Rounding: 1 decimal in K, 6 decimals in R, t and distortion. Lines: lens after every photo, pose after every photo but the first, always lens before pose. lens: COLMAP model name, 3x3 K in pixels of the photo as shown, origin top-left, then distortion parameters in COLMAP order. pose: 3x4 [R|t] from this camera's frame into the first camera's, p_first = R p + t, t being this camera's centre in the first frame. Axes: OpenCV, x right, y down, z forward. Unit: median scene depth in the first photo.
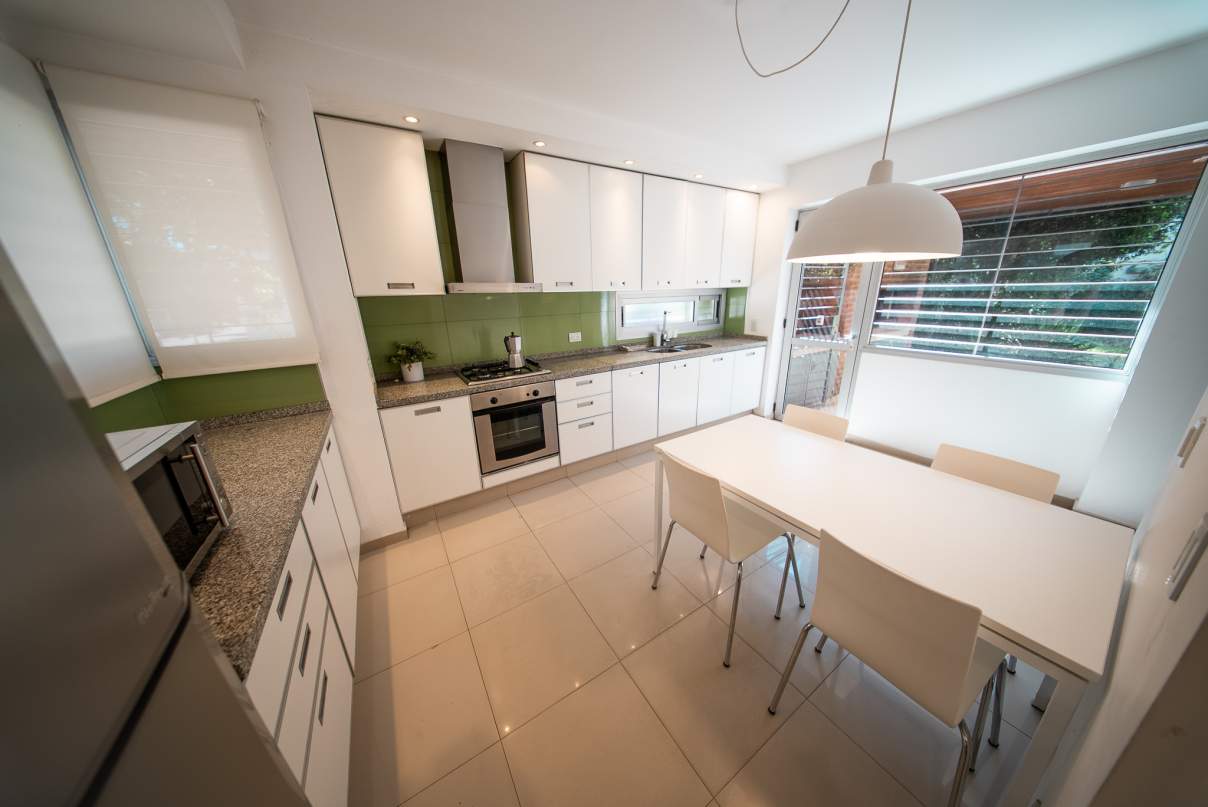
lens RADIAL K [[352.3, 0, 603.8], [0, 352.3, 401.0], [0, 0, 1]] dist [0.001211, -0.002438]
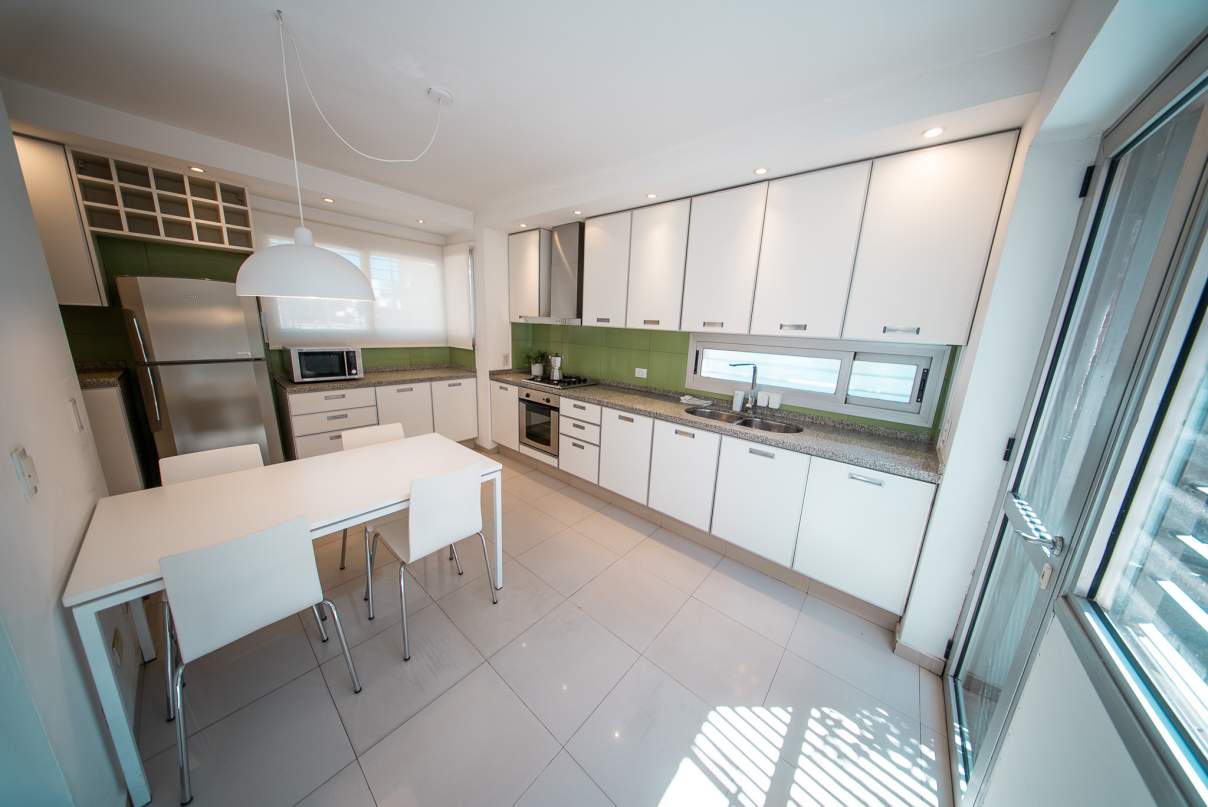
lens RADIAL K [[352.3, 0, 603.8], [0, 352.3, 401.0], [0, 0, 1]] dist [0.001211, -0.002438]
pose [[0.300585, 0.241031, -0.922796, 1.019978], [-0.332130, 0.933432, 0.135623, -0.253340], [0.894057, 0.265722, 0.360629, 0.689550]]
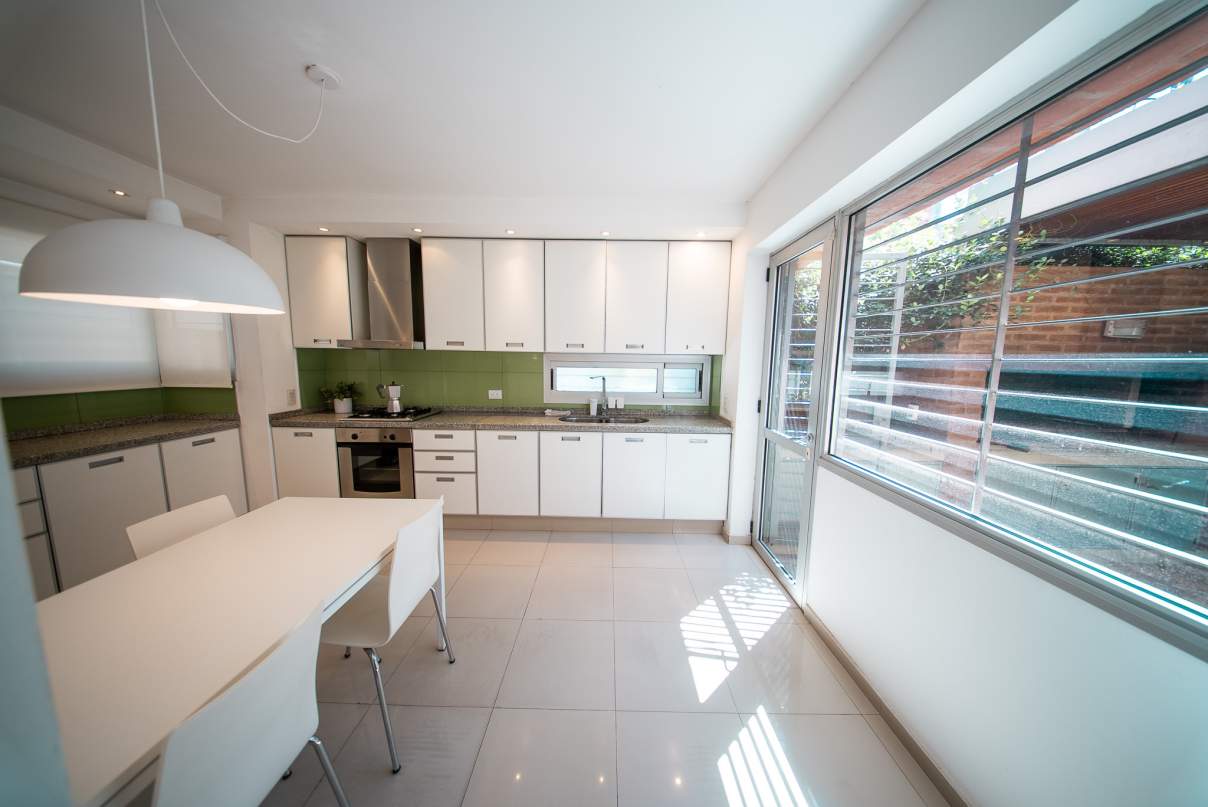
lens RADIAL K [[352.6, 0, 606.6], [0, 352.6, 399.0], [0, 0, 1]] dist [0.001162, -0.002182]
pose [[0.841354, 0.100350, -0.531087, 0.901120], [-0.195947, 0.972397, -0.126685, -0.124739], [0.503715, 0.210652, 0.837793, 0.376789]]
